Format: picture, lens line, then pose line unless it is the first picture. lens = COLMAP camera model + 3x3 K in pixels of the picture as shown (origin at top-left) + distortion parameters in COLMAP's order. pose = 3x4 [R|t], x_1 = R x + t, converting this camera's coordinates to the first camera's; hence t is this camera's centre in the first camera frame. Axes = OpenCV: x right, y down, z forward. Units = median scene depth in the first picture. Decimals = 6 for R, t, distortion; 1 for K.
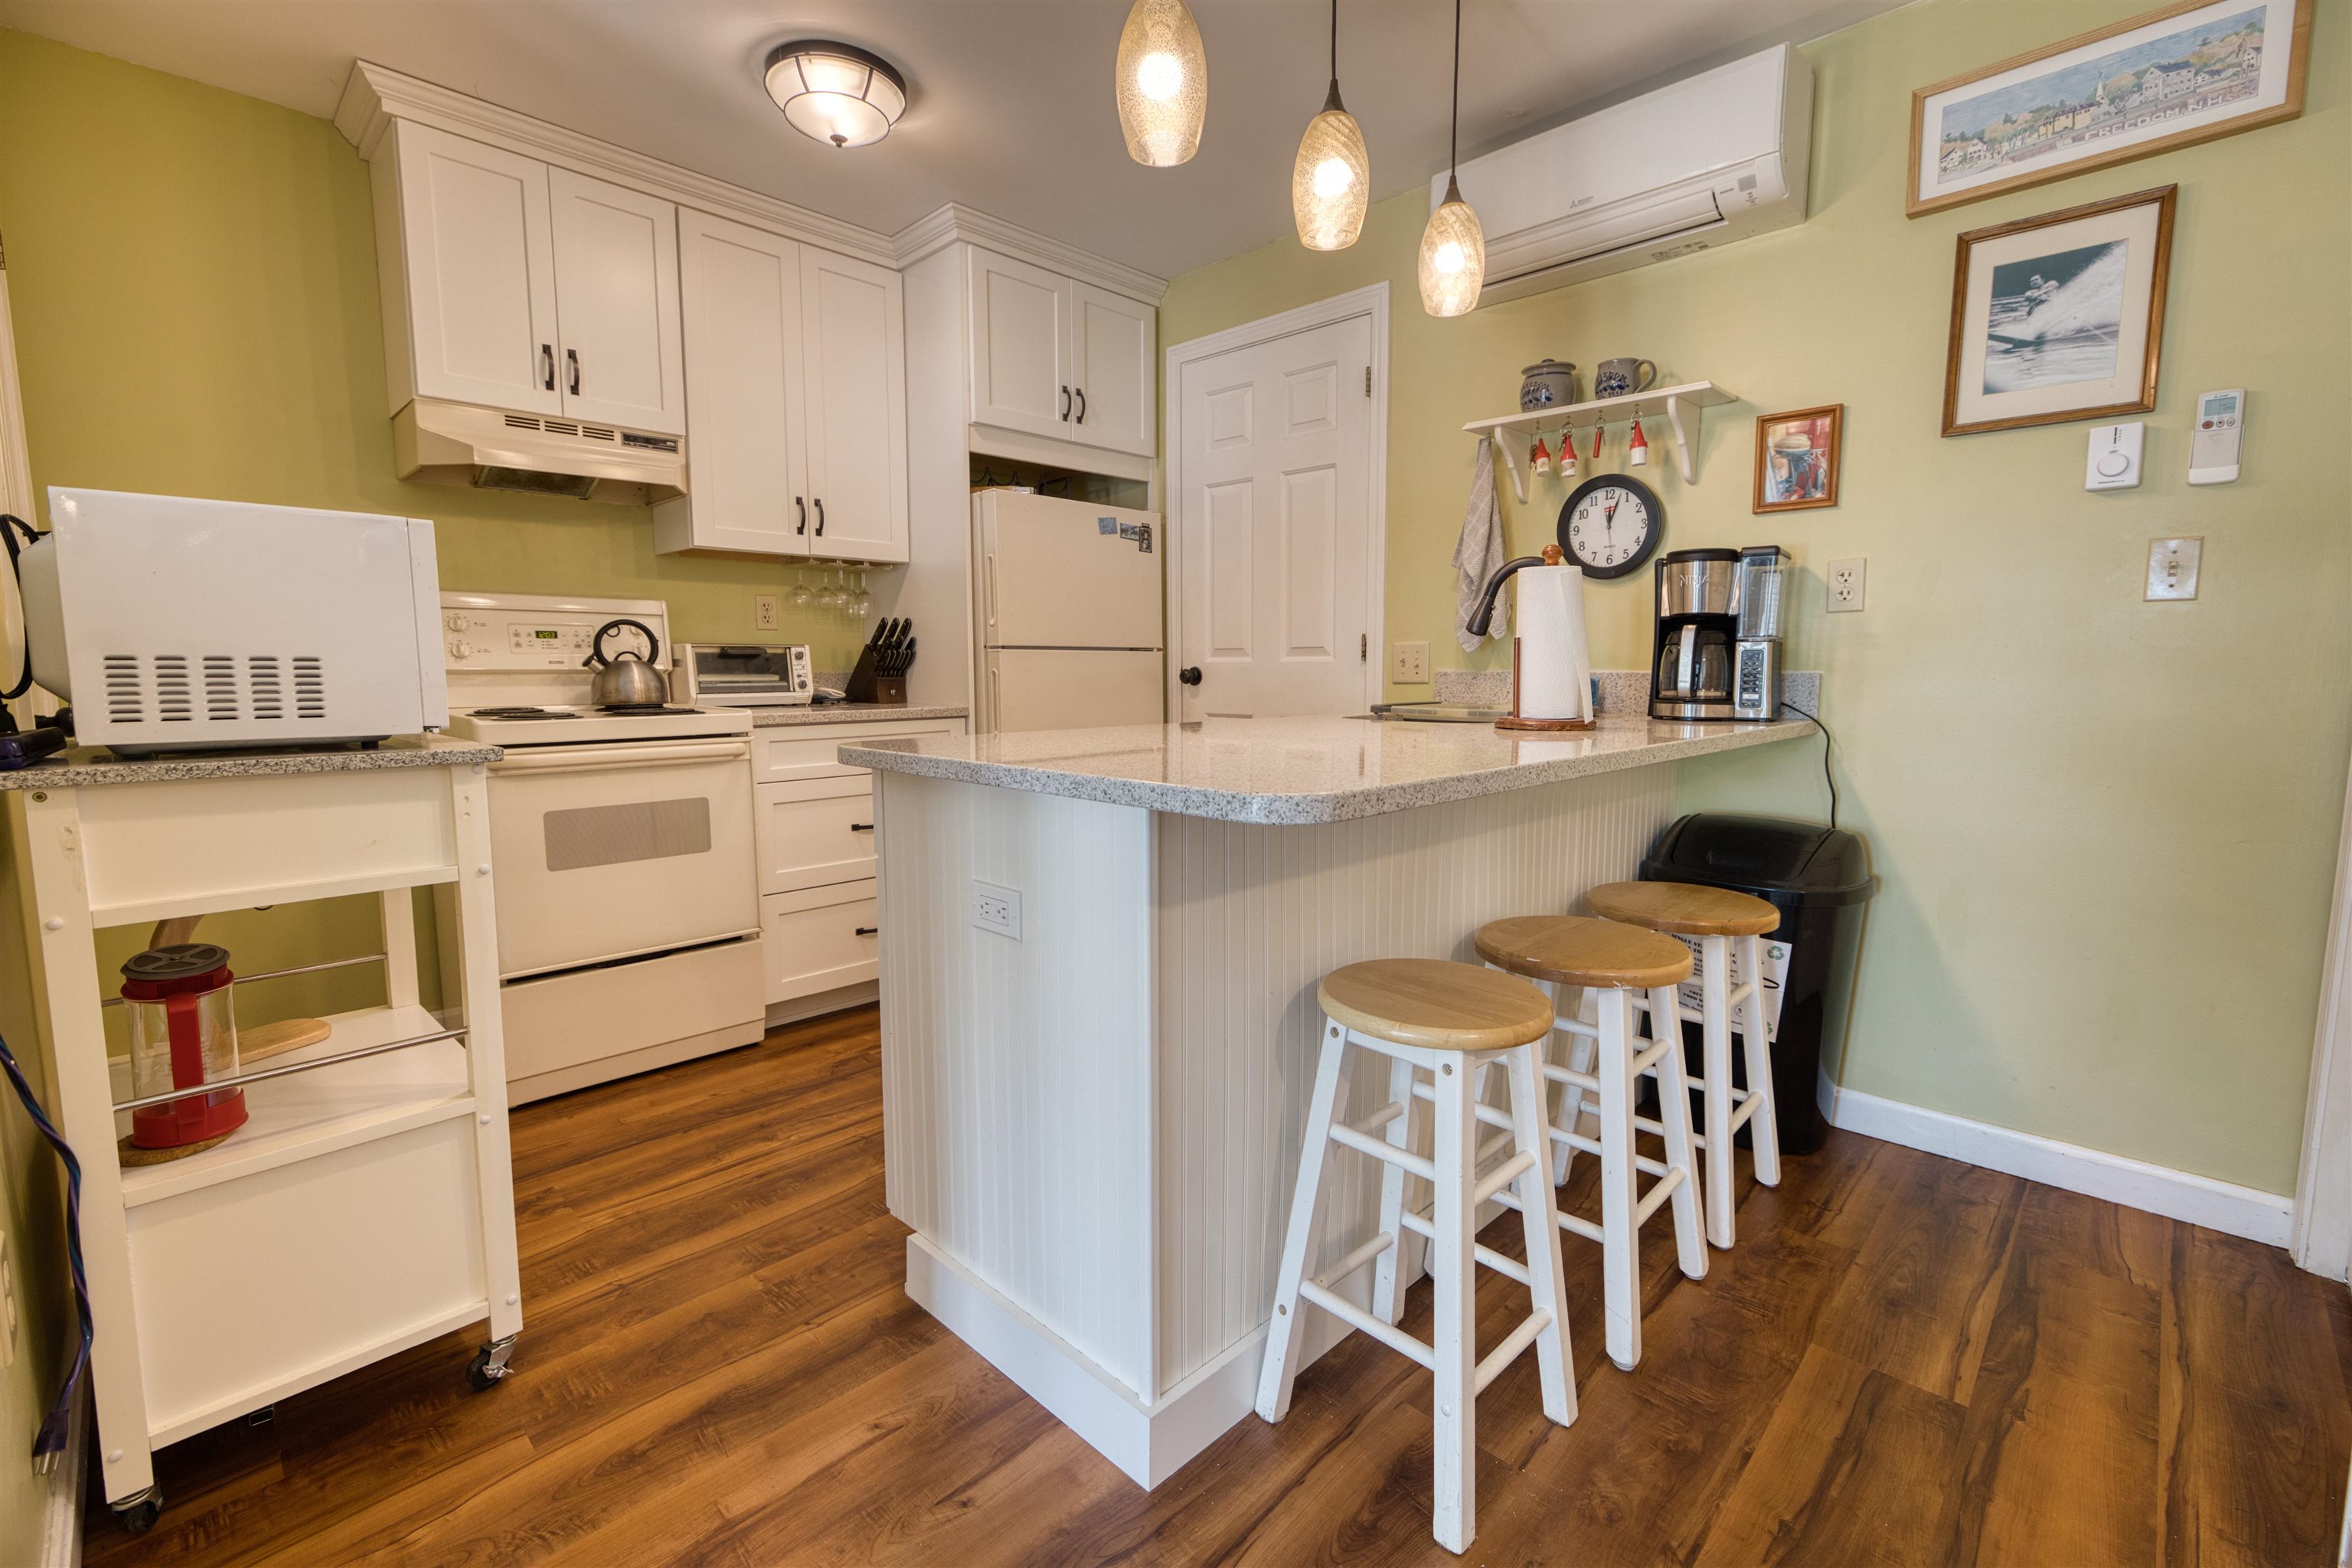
lens RADIAL K [[1018.0, 0, 1176.8], [0, 1018.0, 777.3], [0, 0, 1]] dist [0.001458, 0.001145]
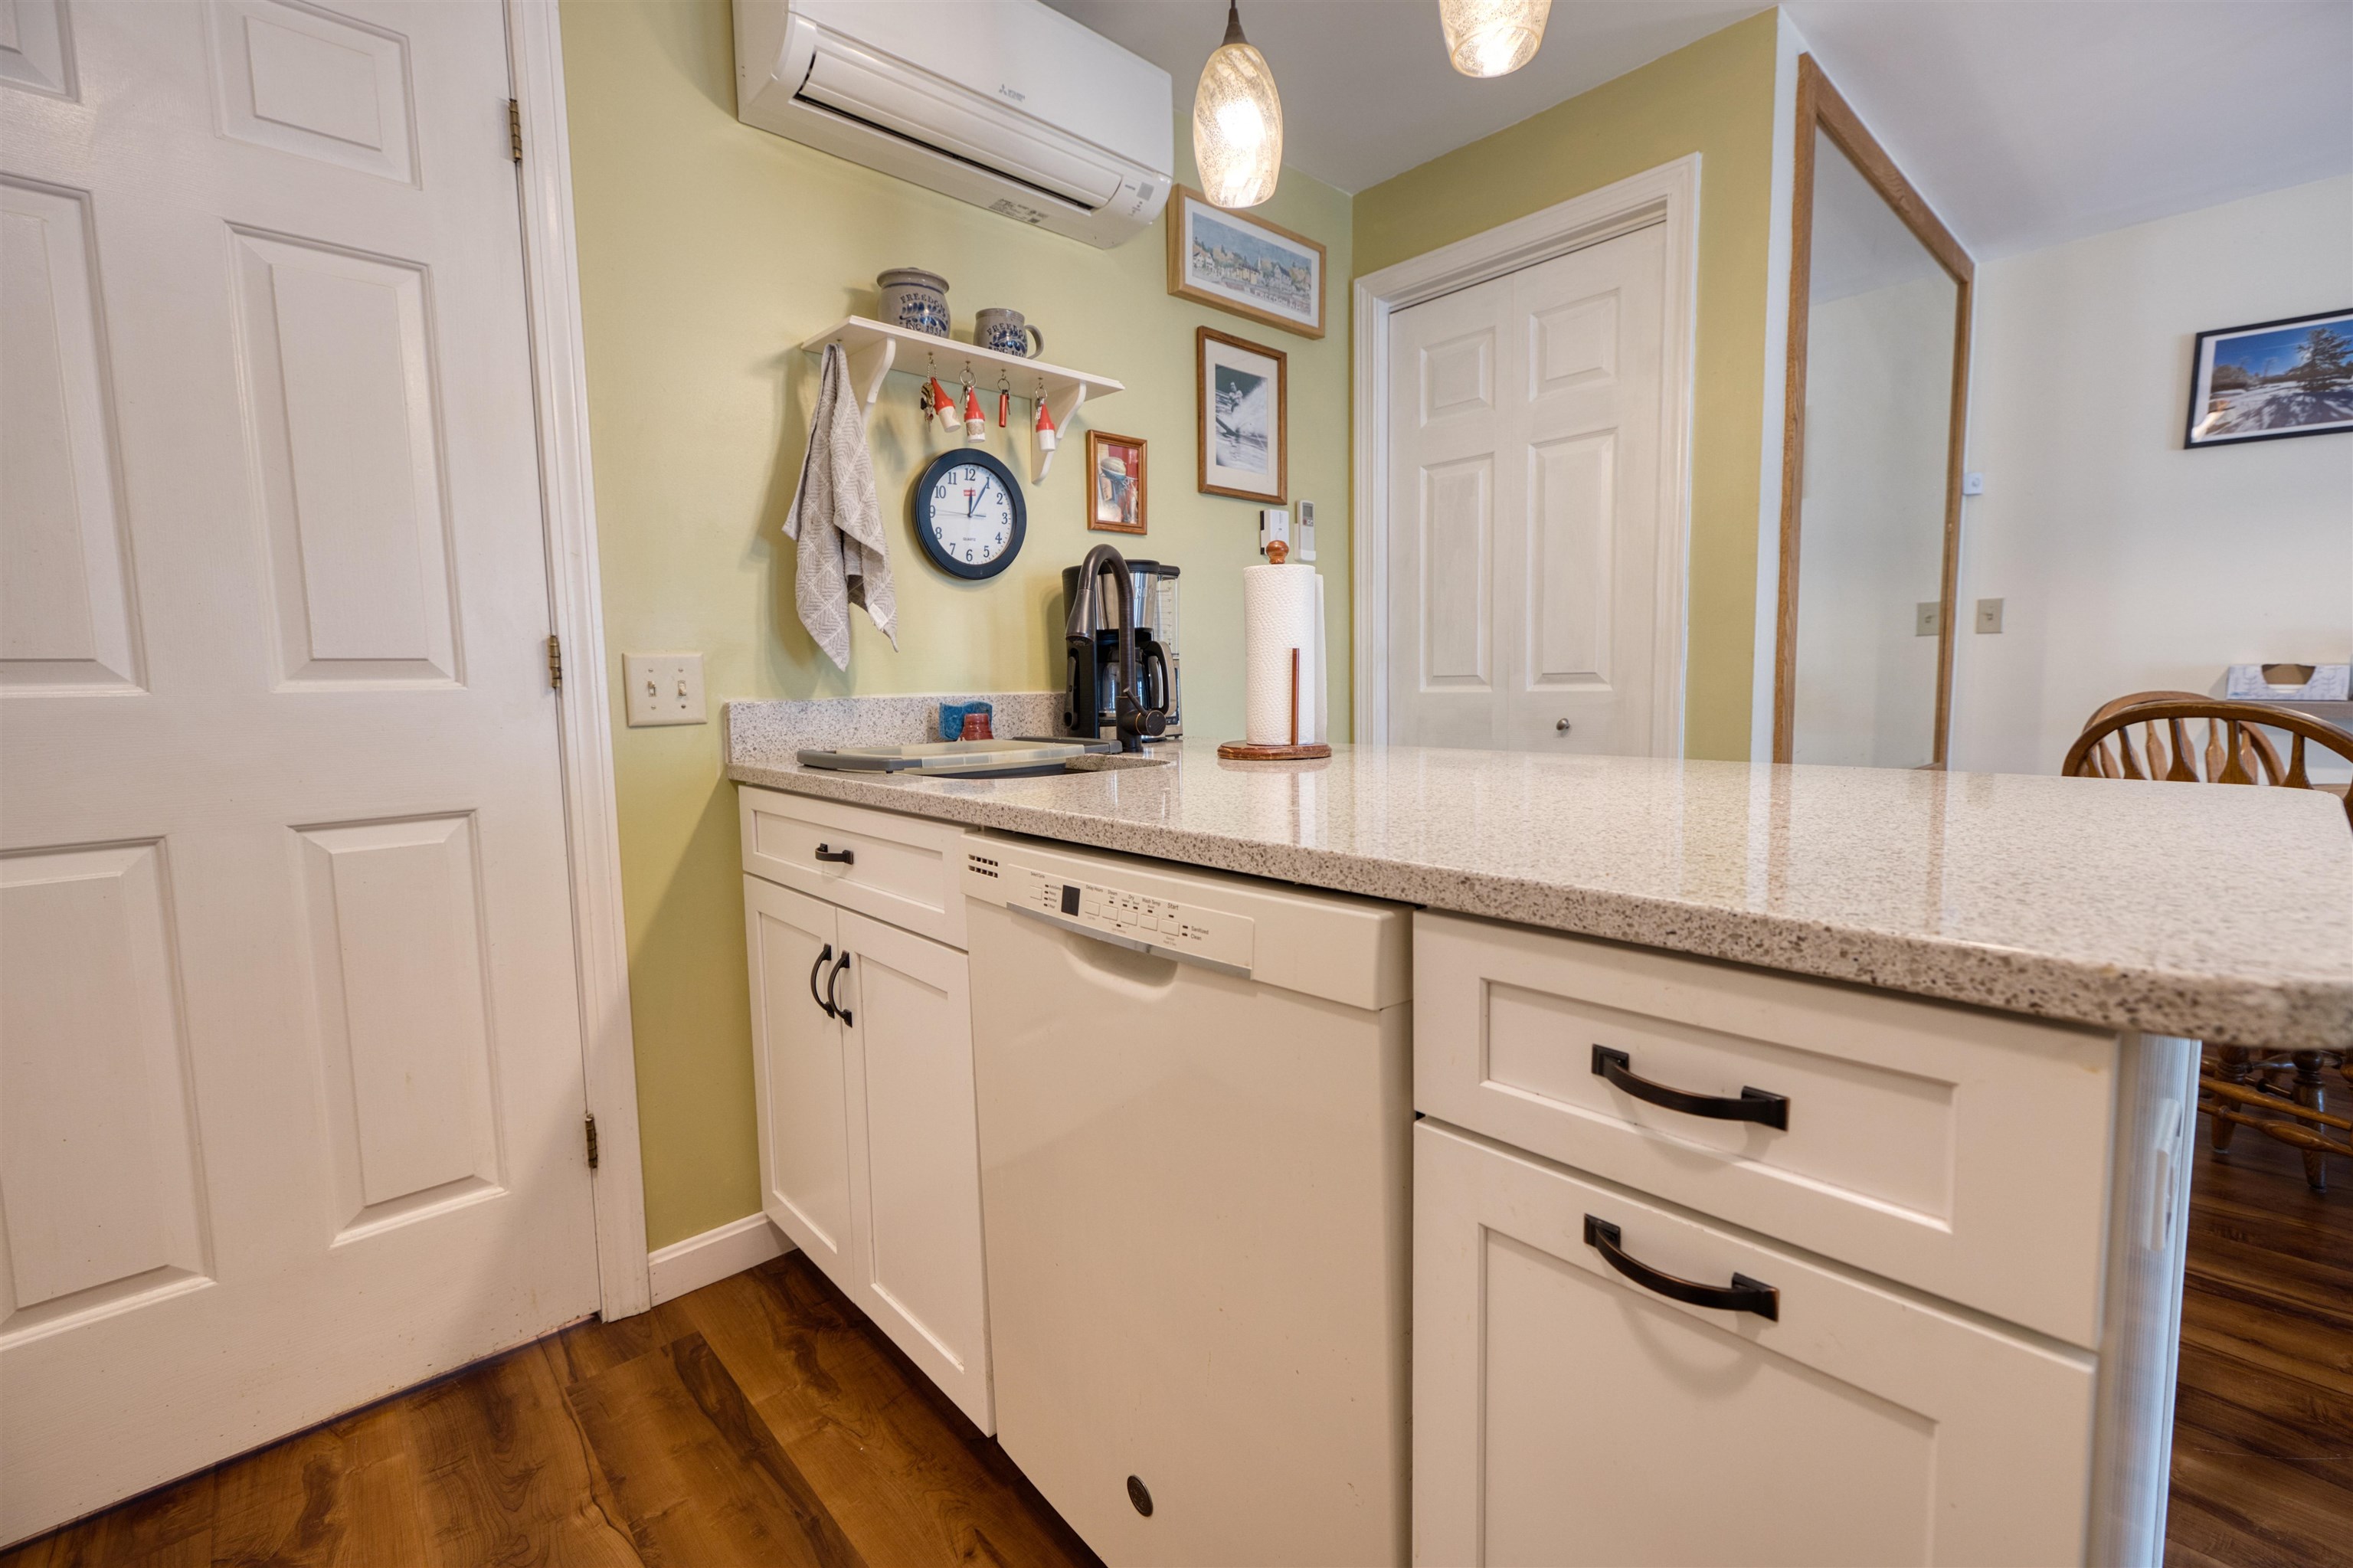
lens RADIAL K [[1015.6, 0, 1181.5], [0, 1015.6, 775.1], [0, 0, 1]] dist [0.000172, 0.001467]
pose [[0.045610, -0.094302, 0.994498, -0.378565], [0.128178, 0.987858, 0.087794, -0.091078], [-0.990702, 0.123469, 0.057143, 0.804145]]
